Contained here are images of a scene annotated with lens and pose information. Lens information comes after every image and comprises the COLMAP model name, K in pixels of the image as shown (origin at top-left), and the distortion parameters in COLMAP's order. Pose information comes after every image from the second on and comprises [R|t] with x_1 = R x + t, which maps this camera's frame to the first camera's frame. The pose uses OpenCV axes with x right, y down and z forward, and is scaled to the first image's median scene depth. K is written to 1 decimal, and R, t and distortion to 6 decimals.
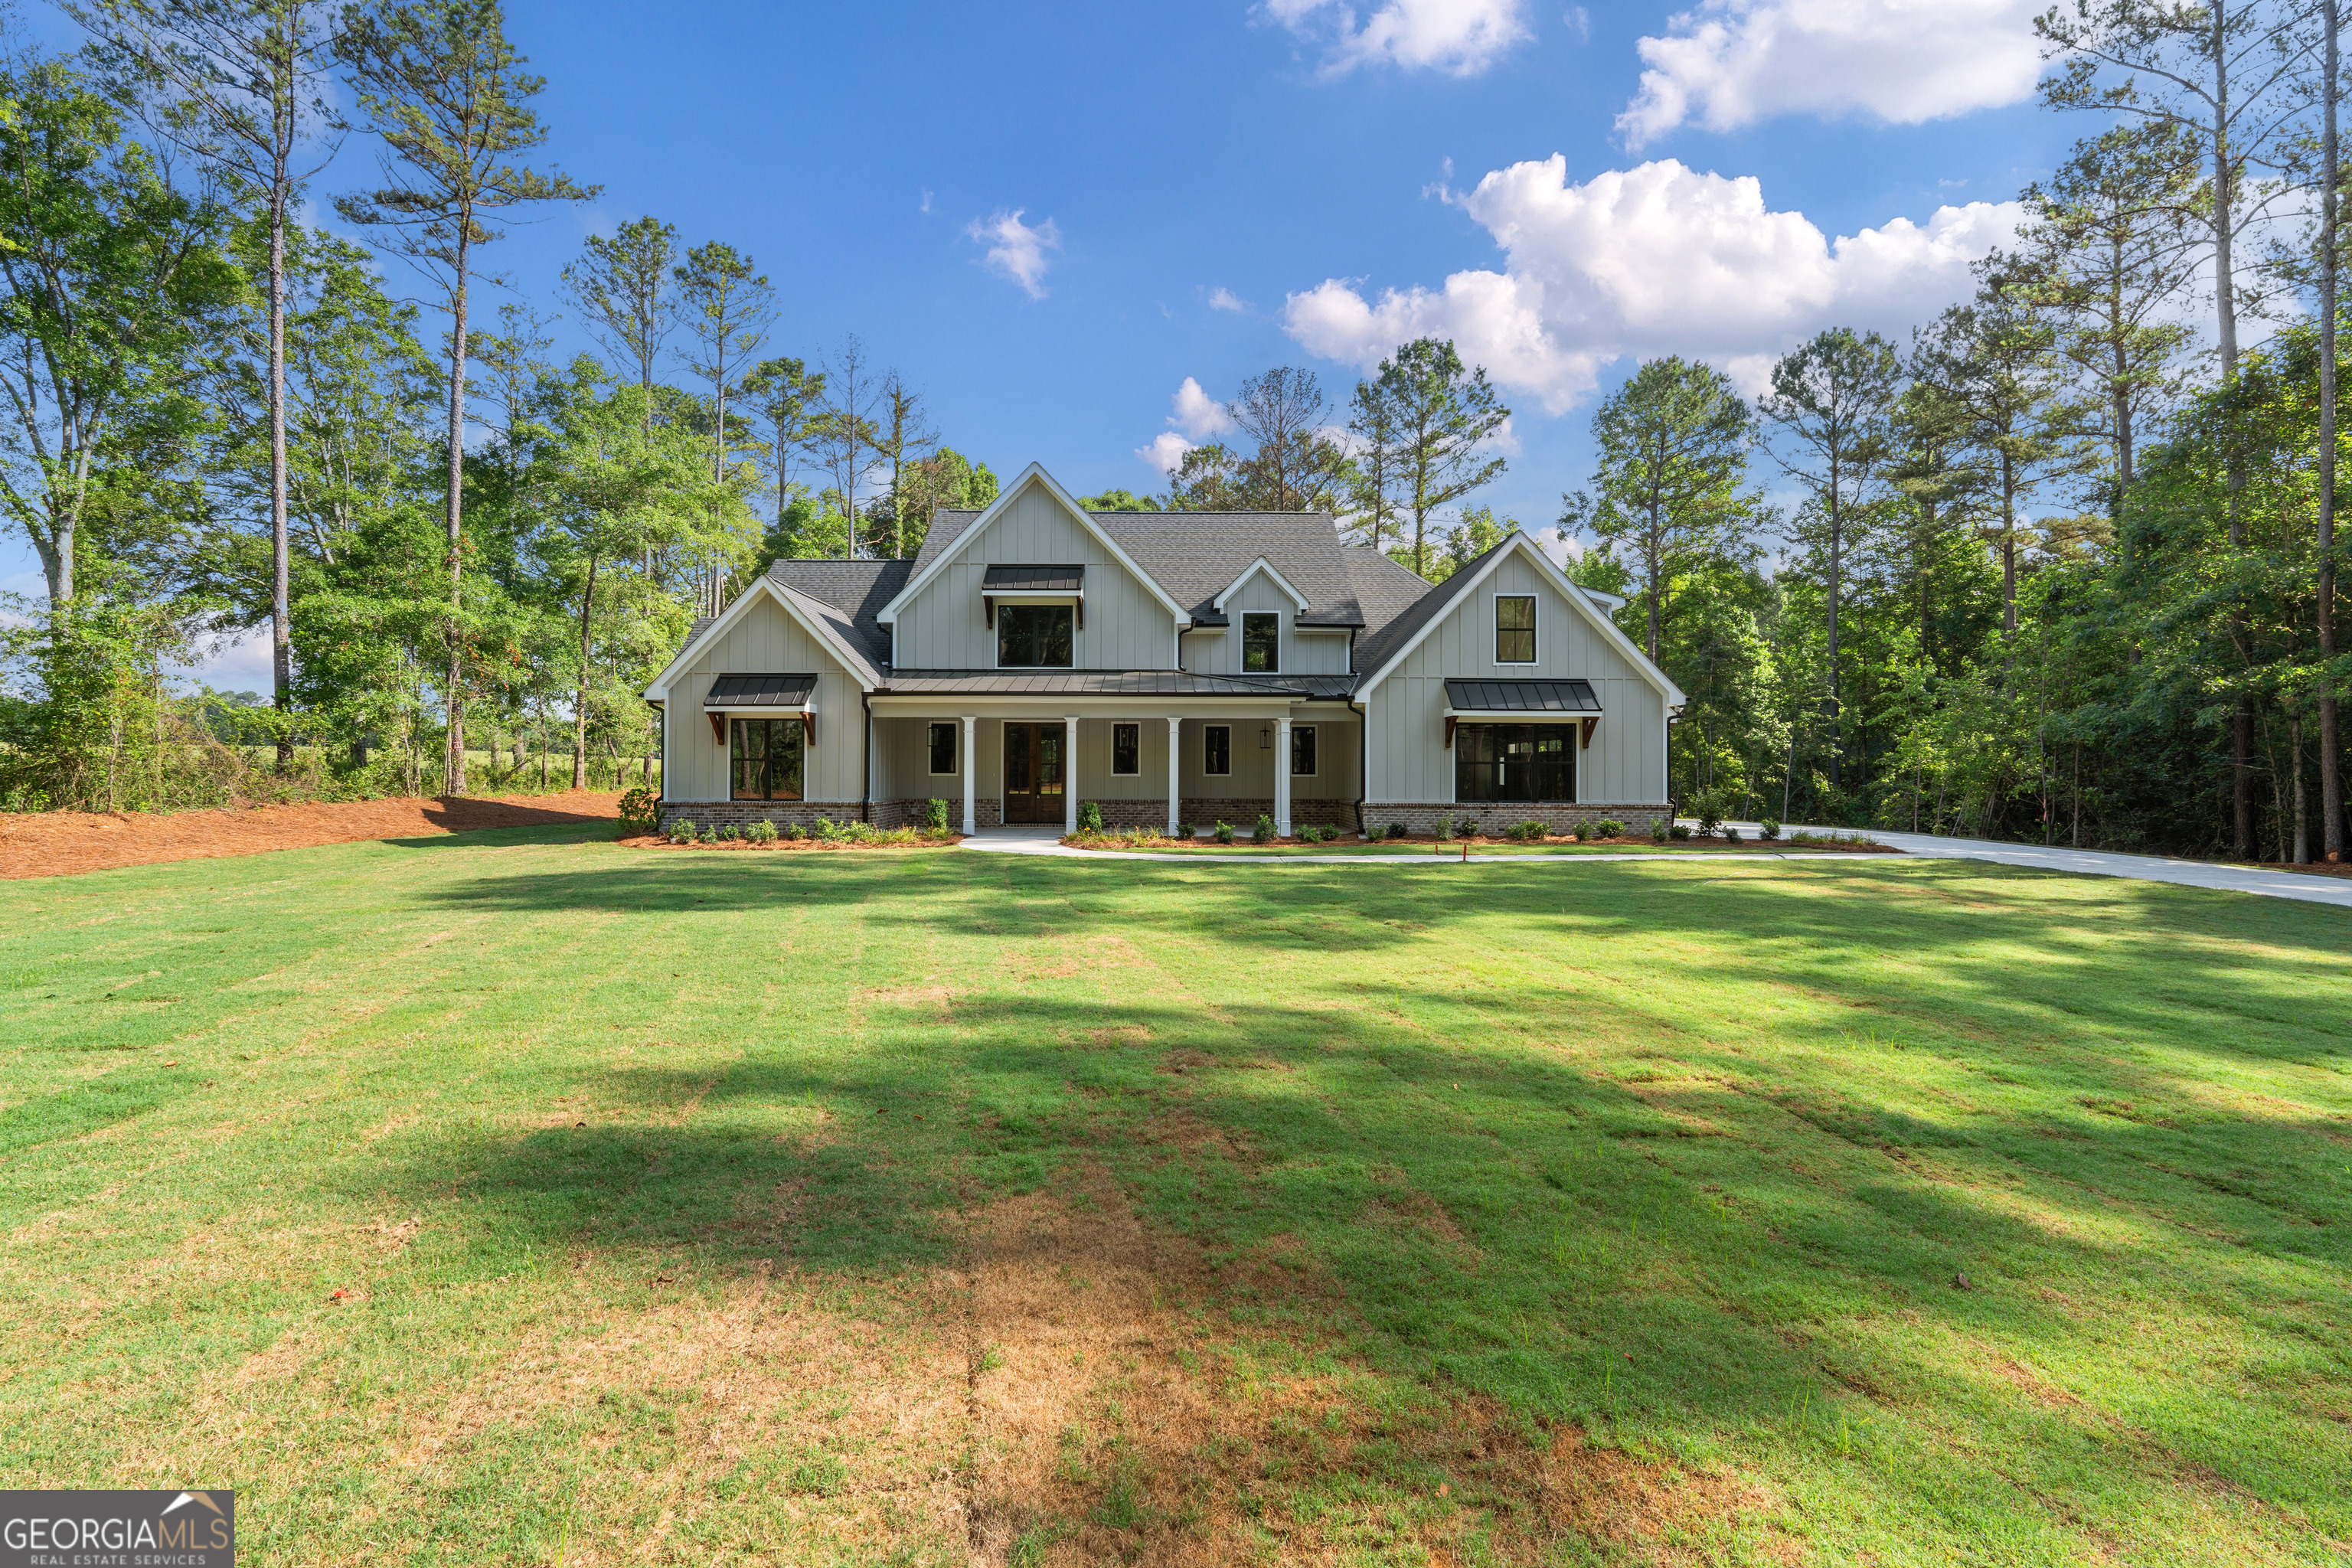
lens RADIAL K [[1057.5, 0, 1199.5], [0, 1057.5, 770.2], [0, 0, 1]] dist [-0.003295, 0.000514]
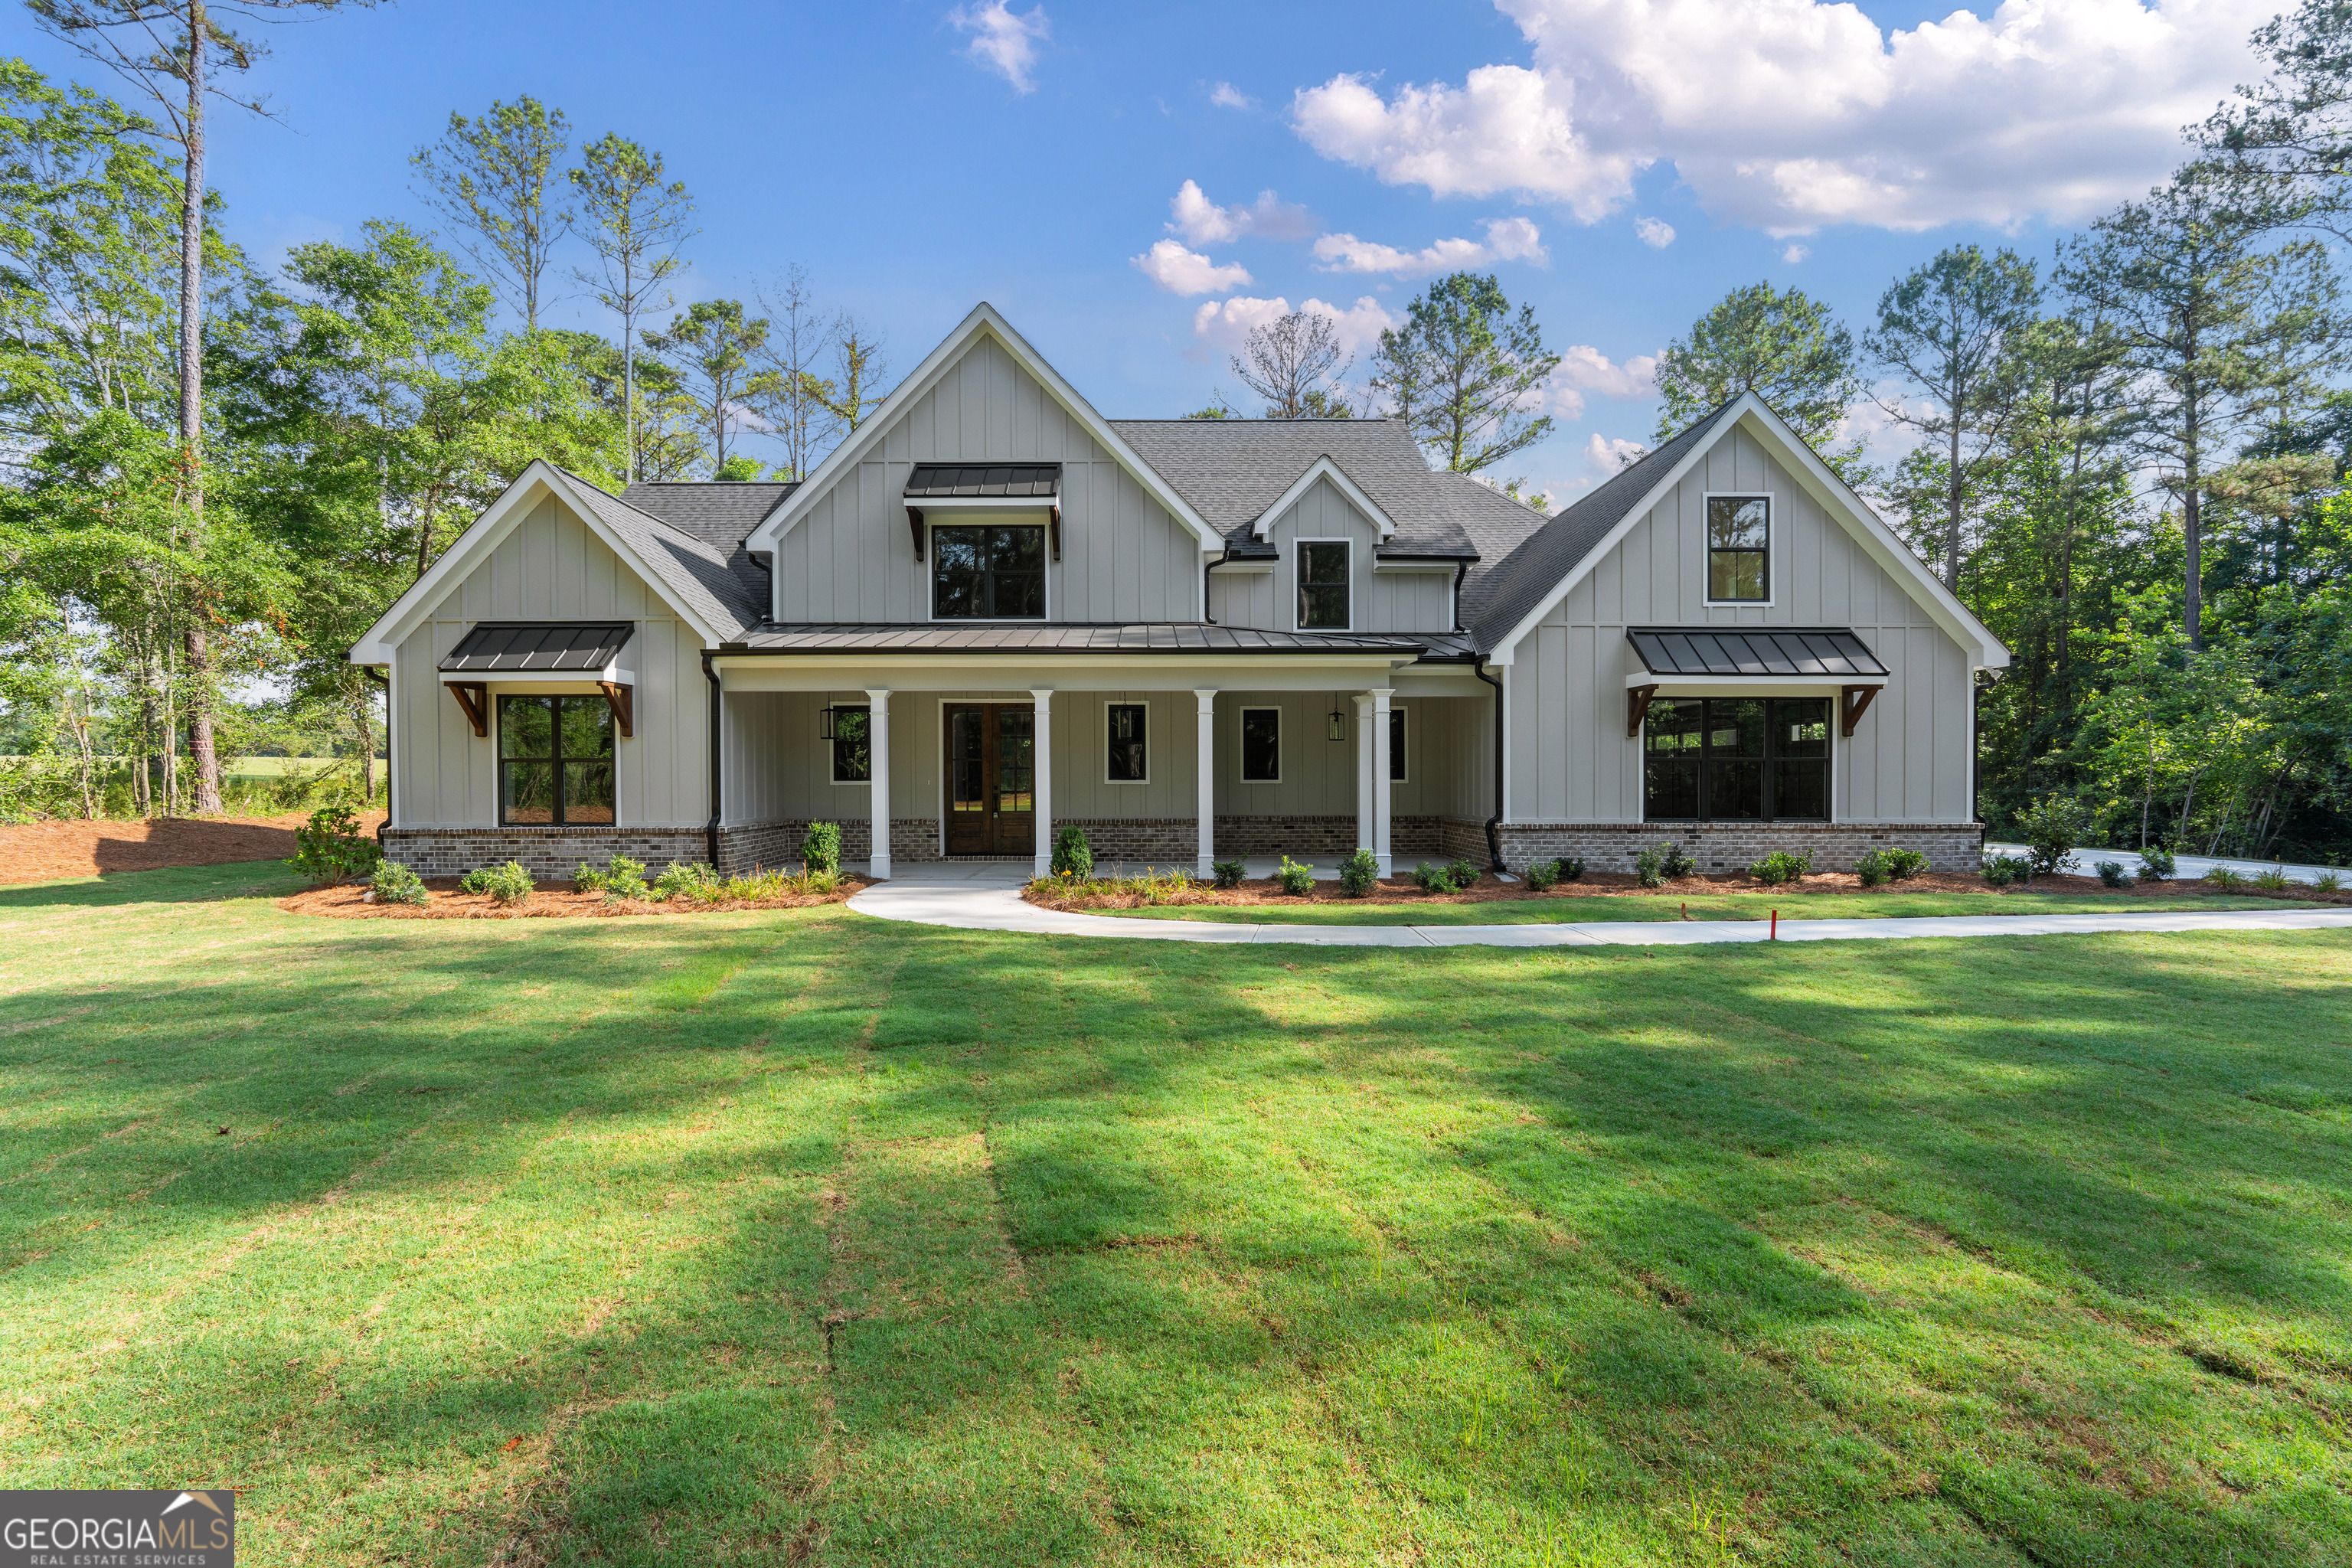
lens RADIAL K [[1057.5, 0, 1176.6], [0, 1057.5, 801.2], [0, 0, 1]] dist [-0.003295, 0.000514]
pose [[0.999915, -0.005111, -0.011969, -0.031297], [0.005384, 0.999723, 0.022899, 0.001711], [0.011849, -0.022961, 0.999666, 0.341691]]
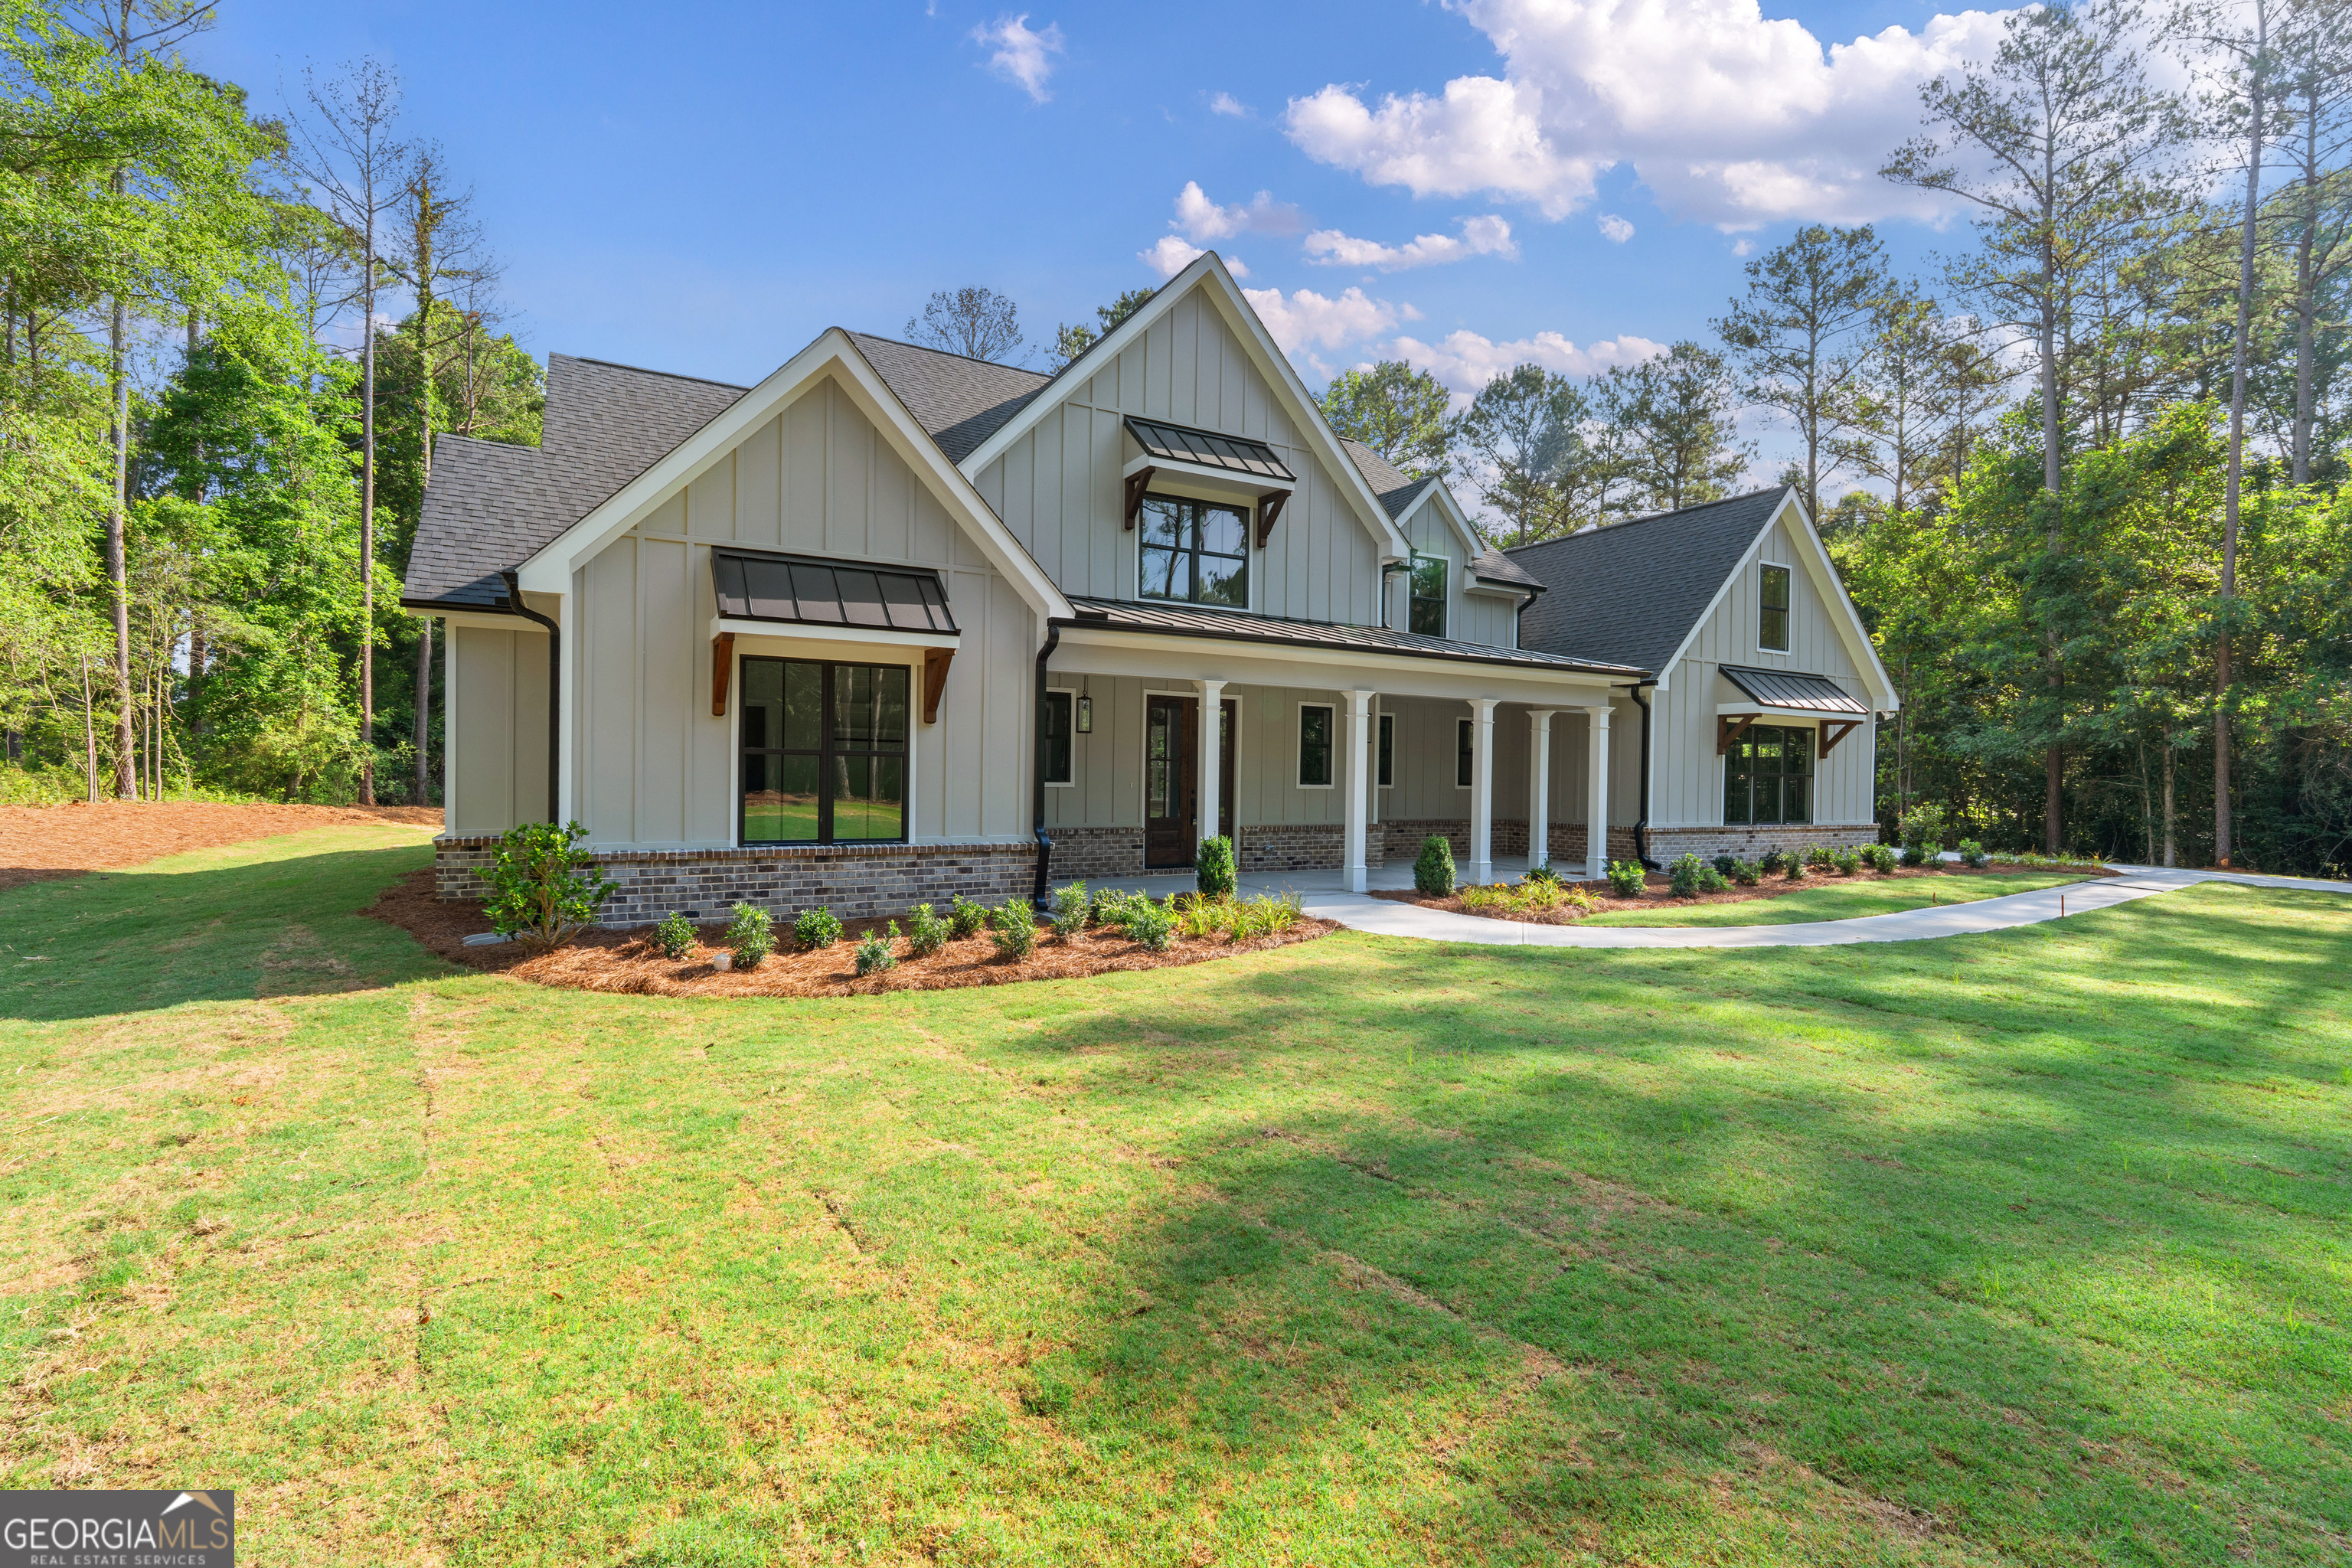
lens RADIAL K [[1057.5, 0, 1224.6], [0, 1057.5, 790.6], [0, 0, 1]] dist [-0.003295, 0.000514]
pose [[0.877797, 0.002648, 0.479025, -0.429135], [-0.012860, 0.999755, 0.018039, -0.003801], [-0.478860, -0.021994, 0.877616, 0.473343]]
